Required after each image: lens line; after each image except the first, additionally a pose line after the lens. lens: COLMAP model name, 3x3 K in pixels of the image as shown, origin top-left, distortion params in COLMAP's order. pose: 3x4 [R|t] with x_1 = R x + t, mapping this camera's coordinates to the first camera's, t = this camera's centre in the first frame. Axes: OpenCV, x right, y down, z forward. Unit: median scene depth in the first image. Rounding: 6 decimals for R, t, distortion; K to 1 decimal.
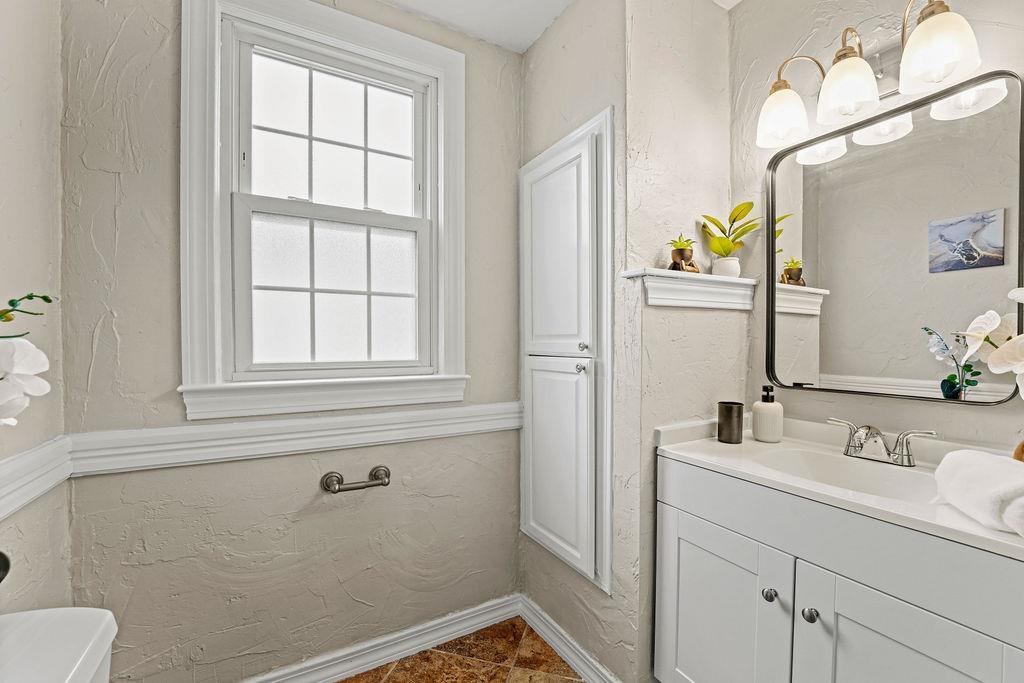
lens RADIAL K [[412.6, 0, 510.6], [0, 412.6, 347.9], [0, 0, 1]] dist [-0.025110, -0.000227]
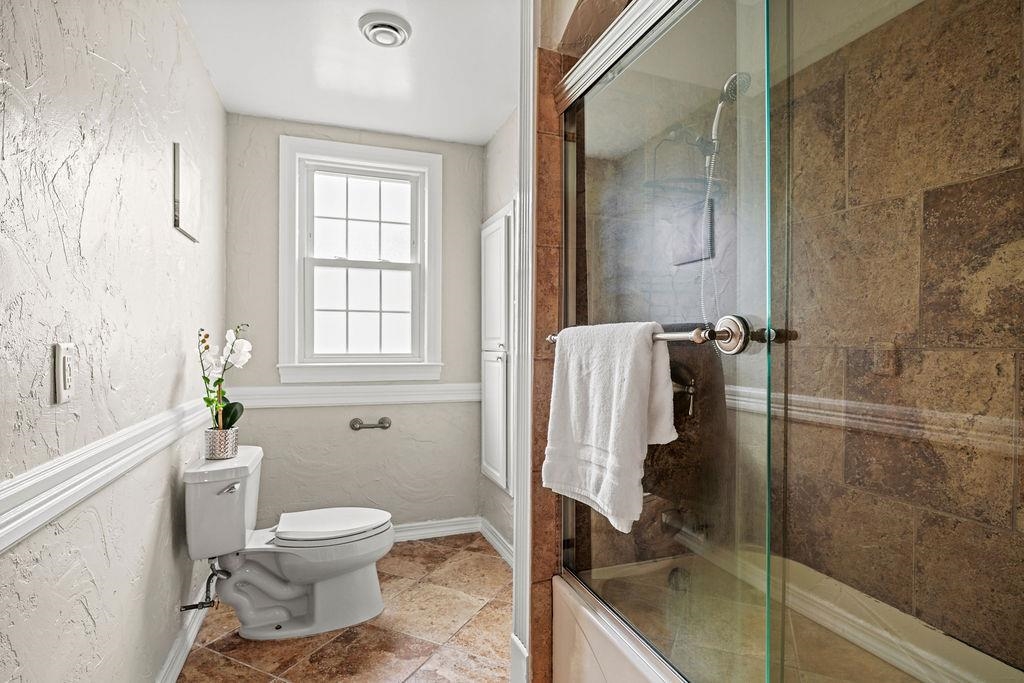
lens RADIAL K [[505.9, 0, 512.2], [0, 505.9, 342.3], [0, 0, 1]] dist [0.004676, 0.000363]
pose [[0.985841, 0.008378, -0.167471, 0.487899], [-0.010321, 0.999889, -0.010738, 0.005111], [0.167362, 0.012314, 0.985819, -0.854763]]
